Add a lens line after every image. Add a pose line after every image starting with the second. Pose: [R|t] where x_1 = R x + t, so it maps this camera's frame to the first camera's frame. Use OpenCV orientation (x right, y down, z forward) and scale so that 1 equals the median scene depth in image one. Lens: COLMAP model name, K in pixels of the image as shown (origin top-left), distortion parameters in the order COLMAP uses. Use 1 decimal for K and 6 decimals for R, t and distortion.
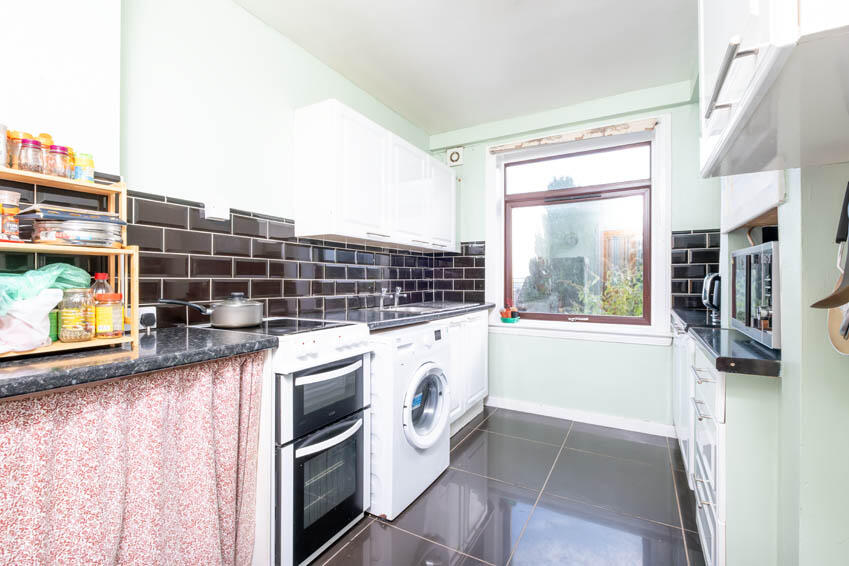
lens RADIAL K [[379.6, 0, 425.2], [0, 379.6, 279.6], [0, 0, 1]] dist [-0.002582, -0.000760]
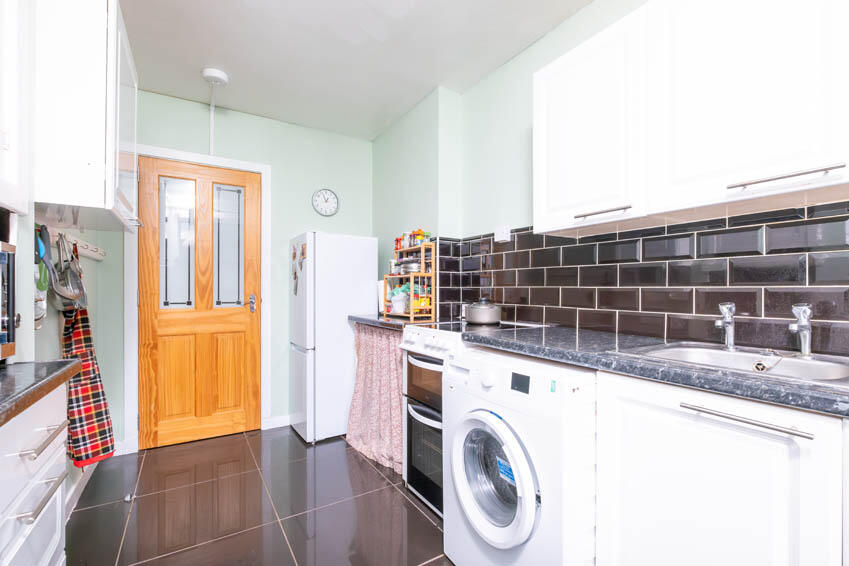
lens RADIAL K [[379.6, 0, 423.0], [0, 379.6, 287.3], [0, 0, 1]] dist [-0.002582, -0.000760]
pose [[-0.464168, -0.006062, -0.885726, 0.604001], [-0.000682, 0.999979, -0.006487, 0.005498], [0.885747, -0.002407, -0.464163, 1.125845]]
